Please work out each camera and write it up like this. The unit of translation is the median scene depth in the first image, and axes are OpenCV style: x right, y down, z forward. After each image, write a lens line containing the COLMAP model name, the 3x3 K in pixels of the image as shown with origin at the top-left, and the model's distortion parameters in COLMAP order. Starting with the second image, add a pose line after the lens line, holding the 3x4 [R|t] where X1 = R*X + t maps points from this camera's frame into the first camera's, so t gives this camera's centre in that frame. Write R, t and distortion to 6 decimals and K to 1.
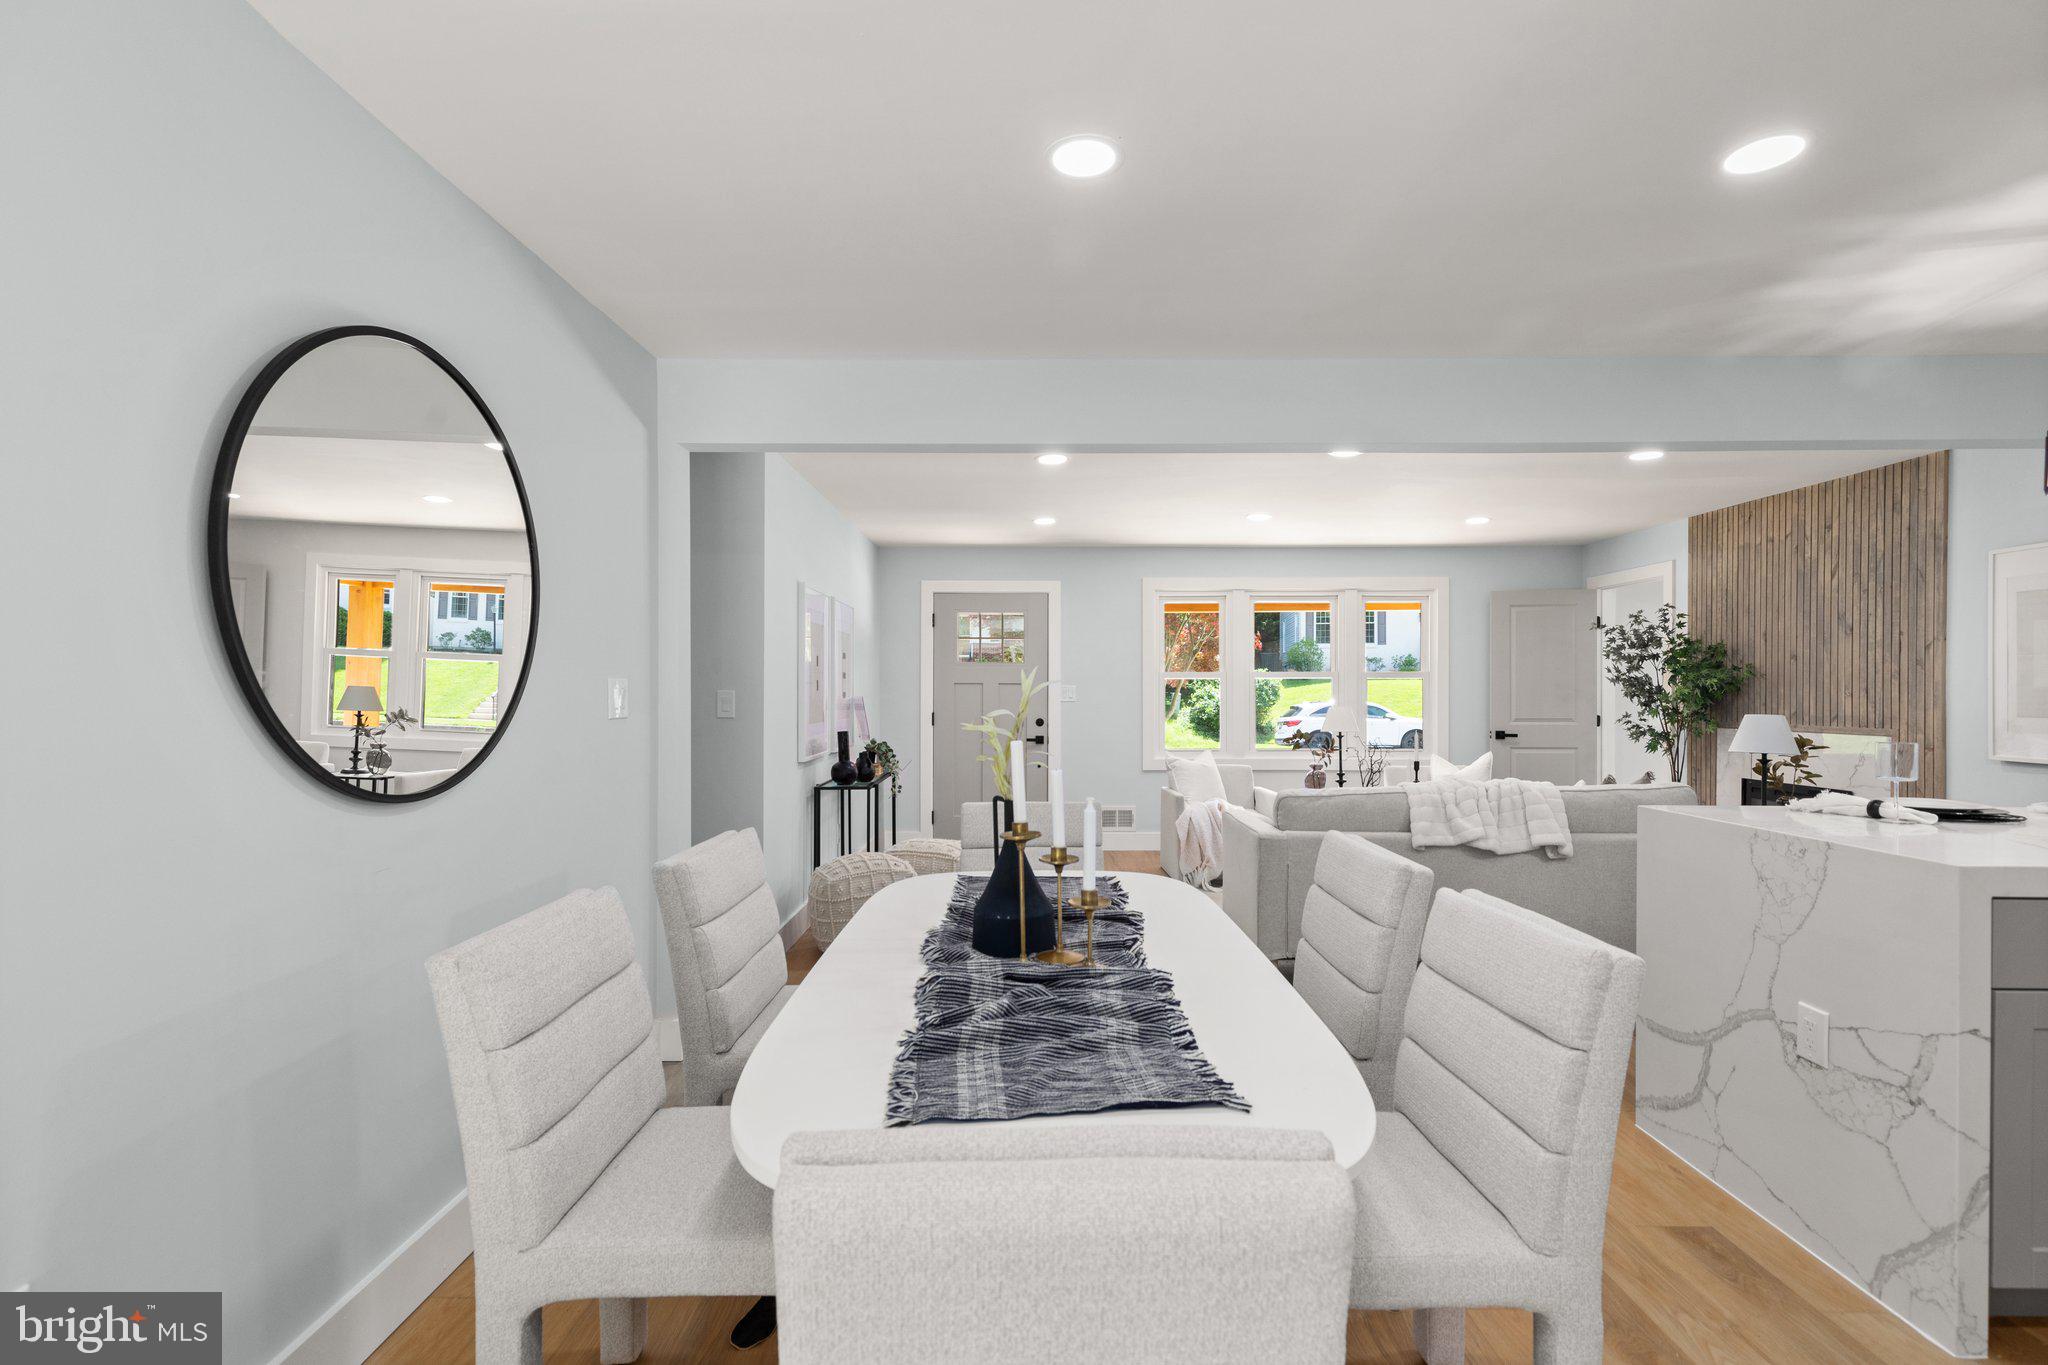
lens RADIAL K [[931.5, 0, 1012.0], [0, 931.5, 696.5], [0, 0, 1]] dist [0.002162, 0.000362]
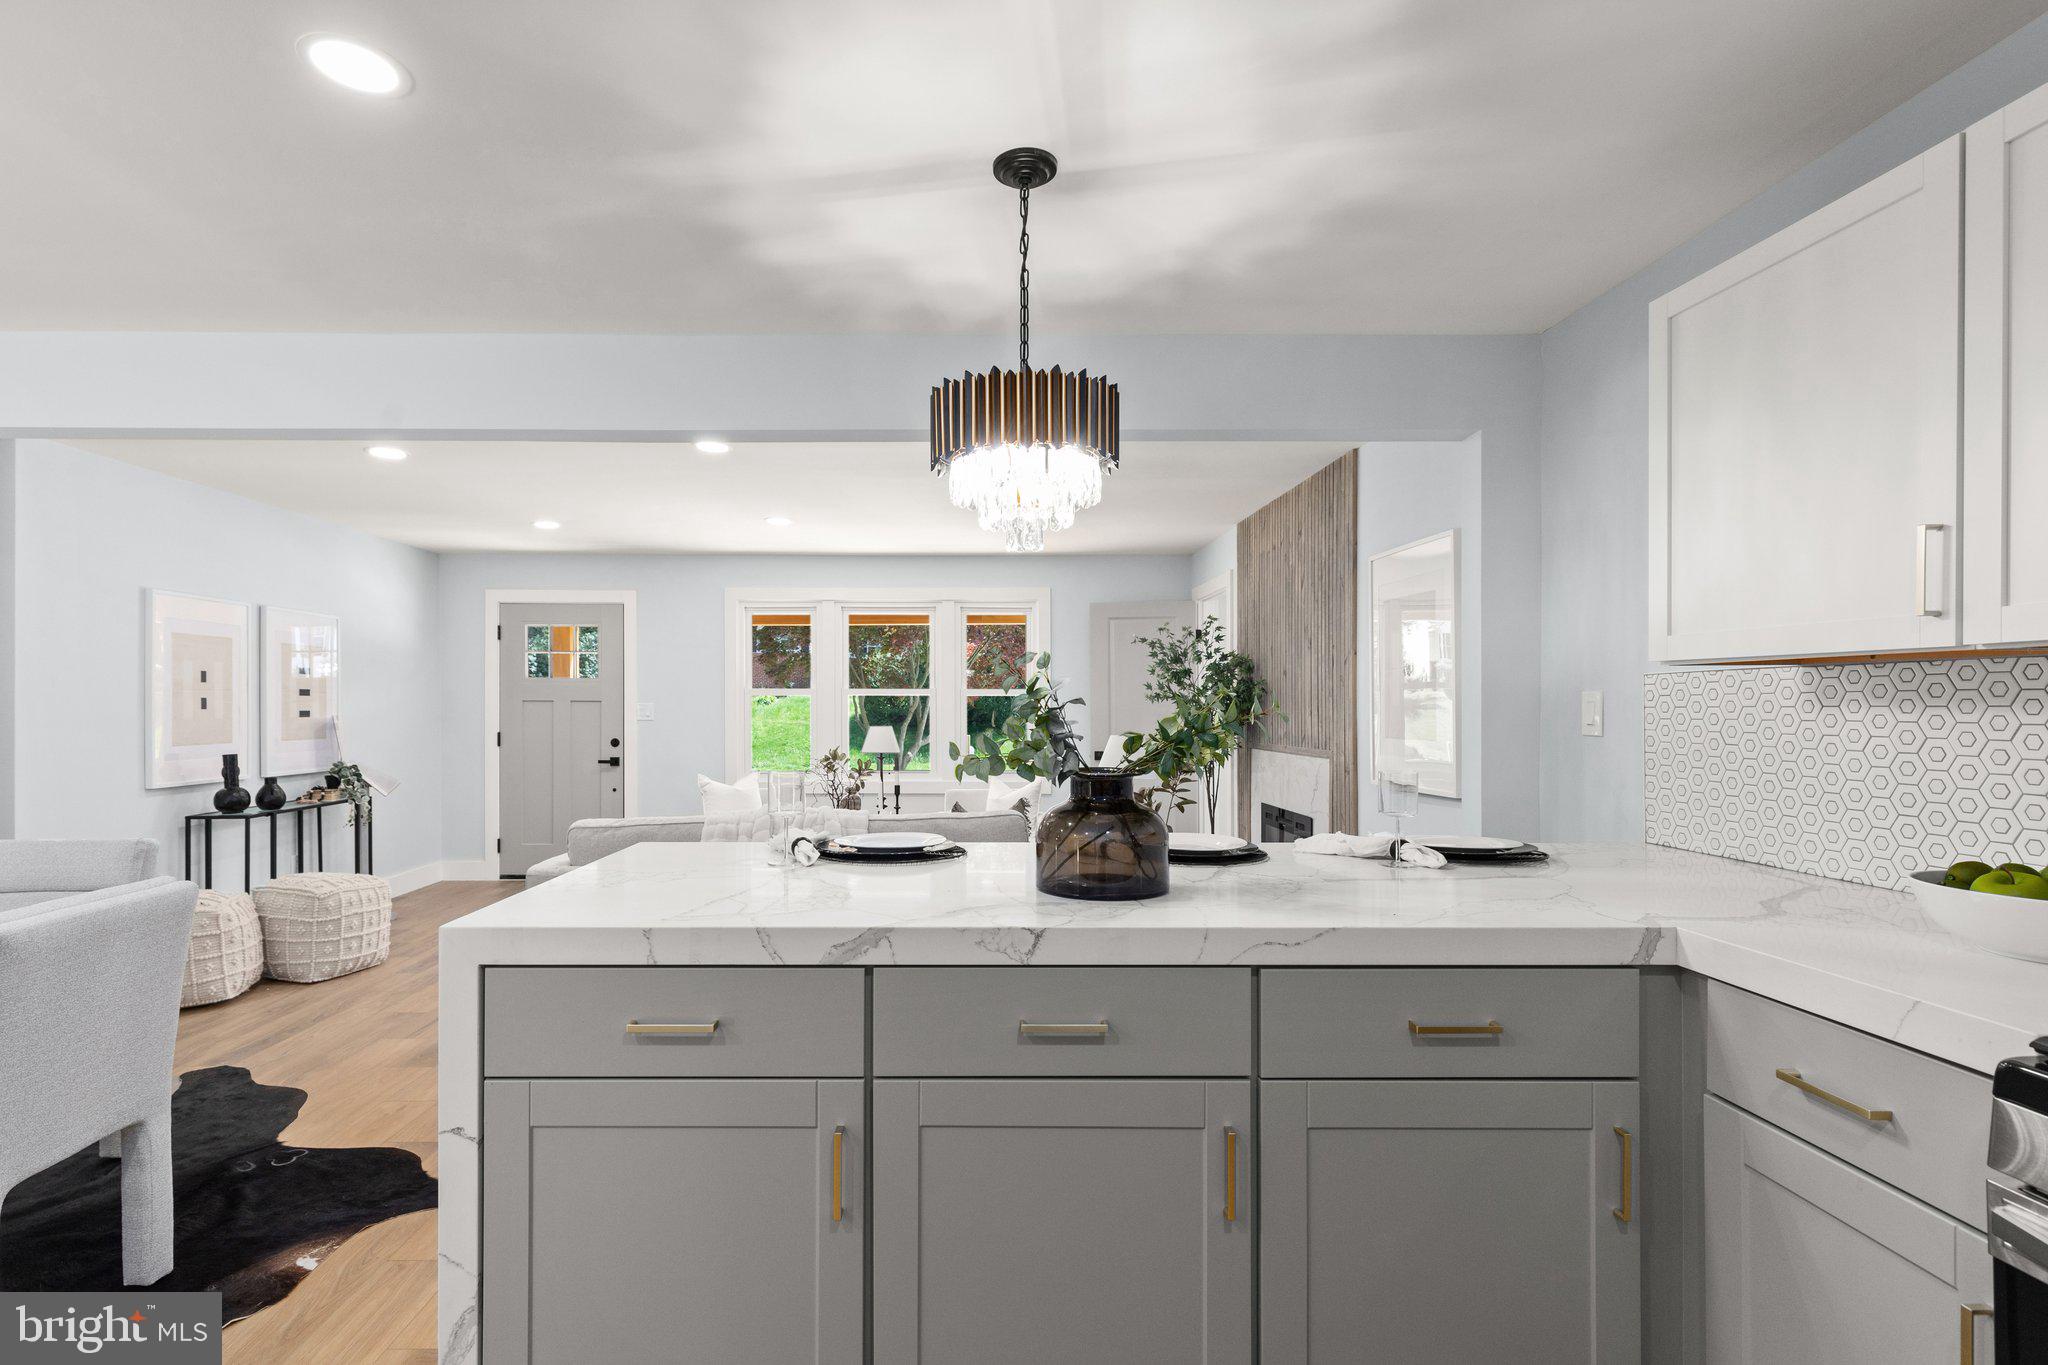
lens RADIAL K [[956.9, 0, 960.9], [0, 956.9, 711.6], [0, 0, 1]] dist [0.003234, -0.000225]
pose [[0.999689, -0.000511, 0.024928, 0.441379], [0.000555, 0.999998, -0.001766, -0.001627], [-0.024927, 0.001779, 0.999688, 0.046551]]
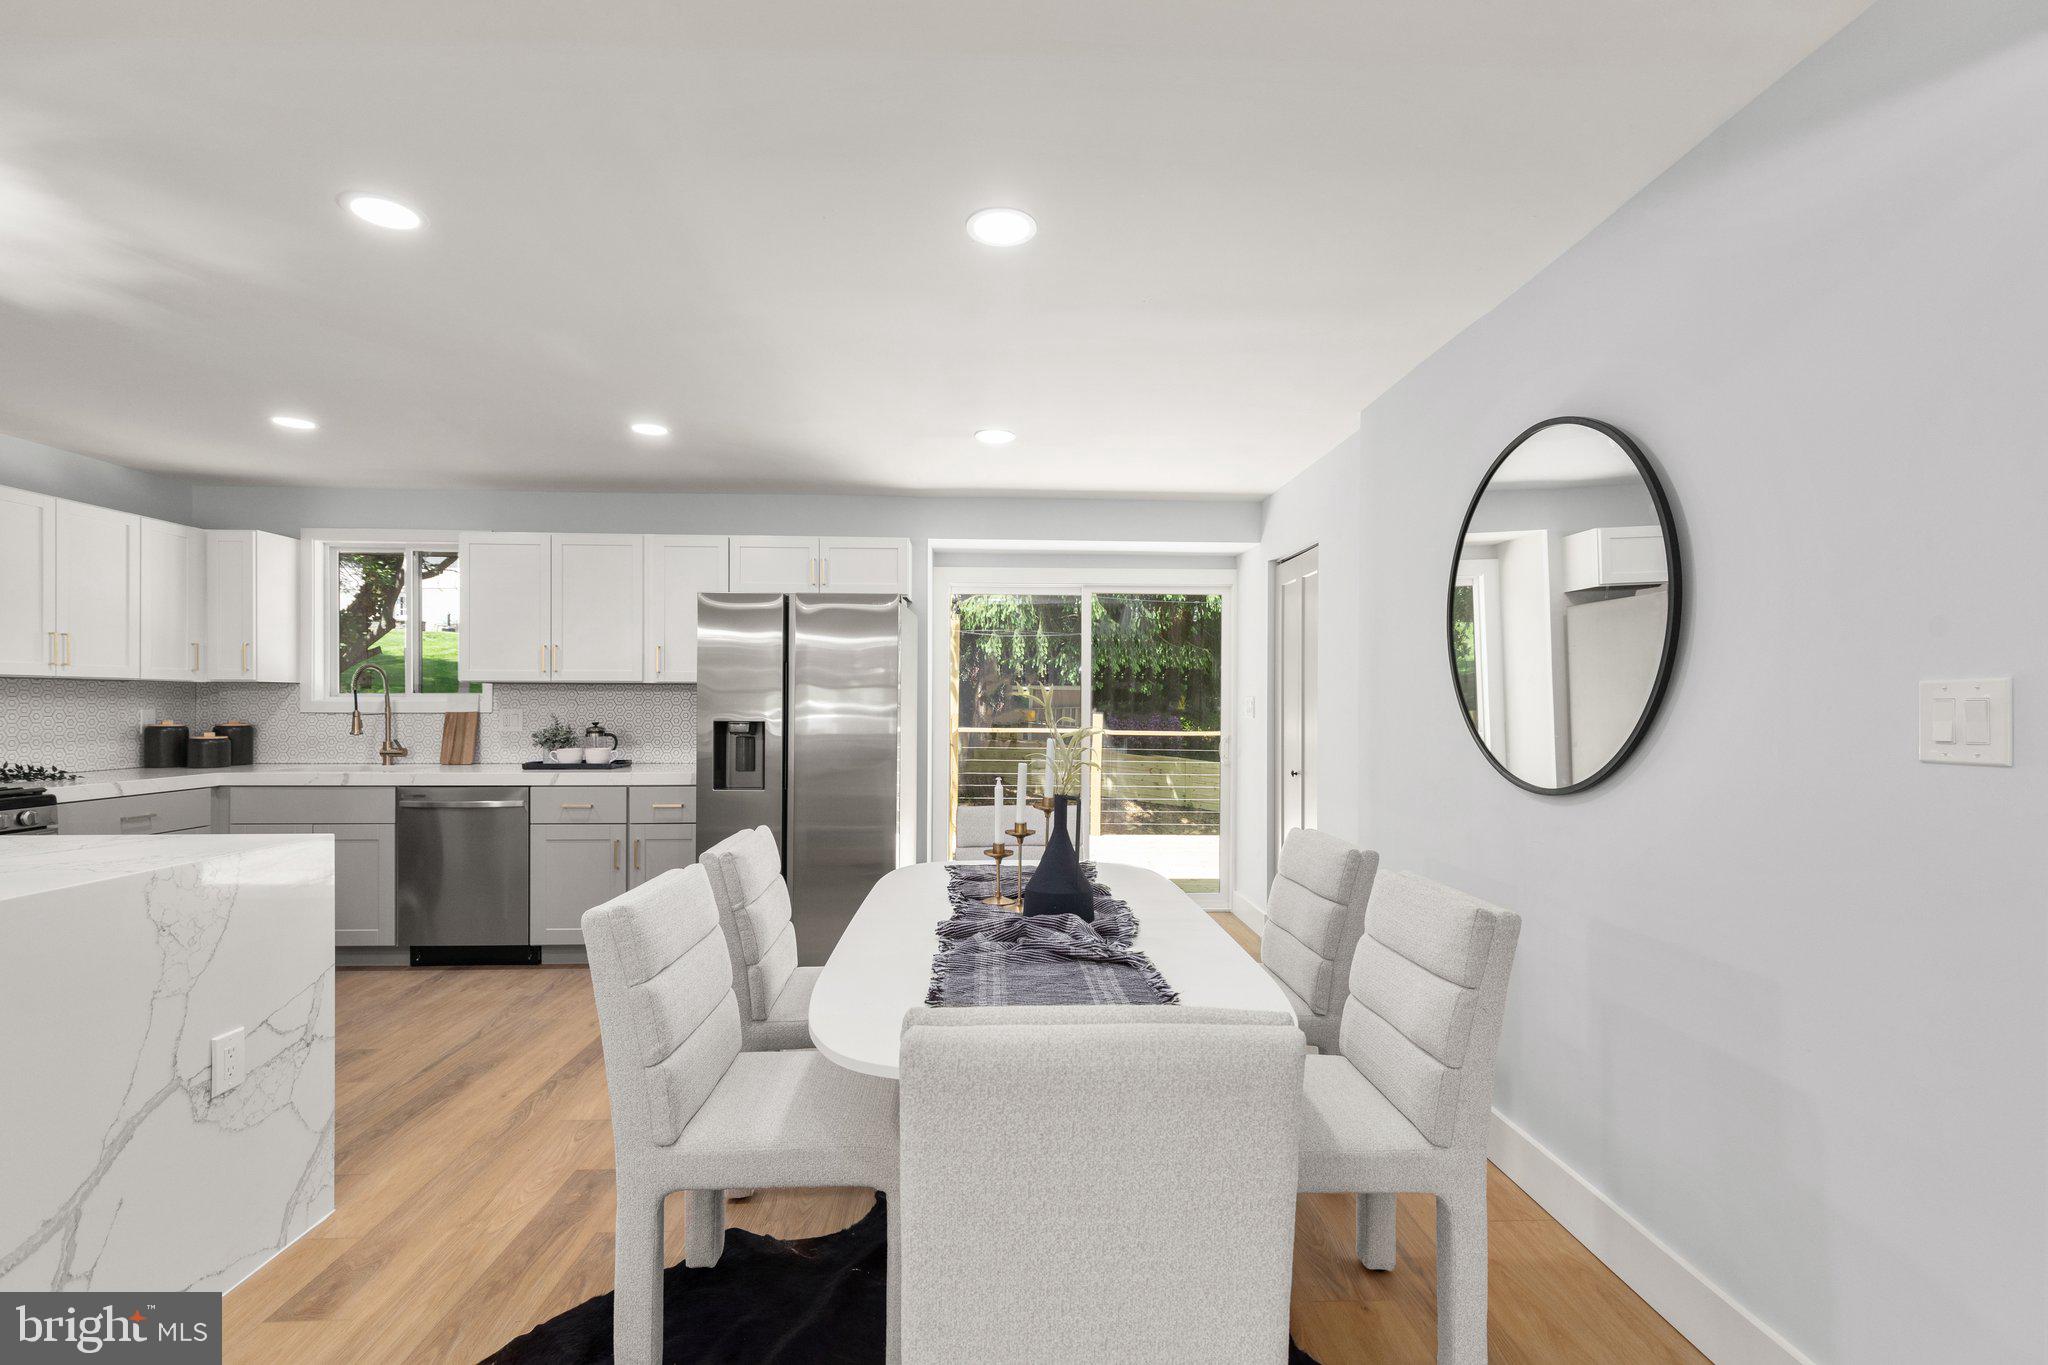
lens RADIAL K [[924.7, 0, 1023.2], [0, 924.7, 705.1], [0, 0, 1]] dist [0.005812, 0.000790]
pose [[-0.998562, -0.002811, -0.053538, 0.036922], [-0.003153, 0.999975, 0.006311, -0.003134], [0.053519, 0.006471, -0.998546, 0.715705]]
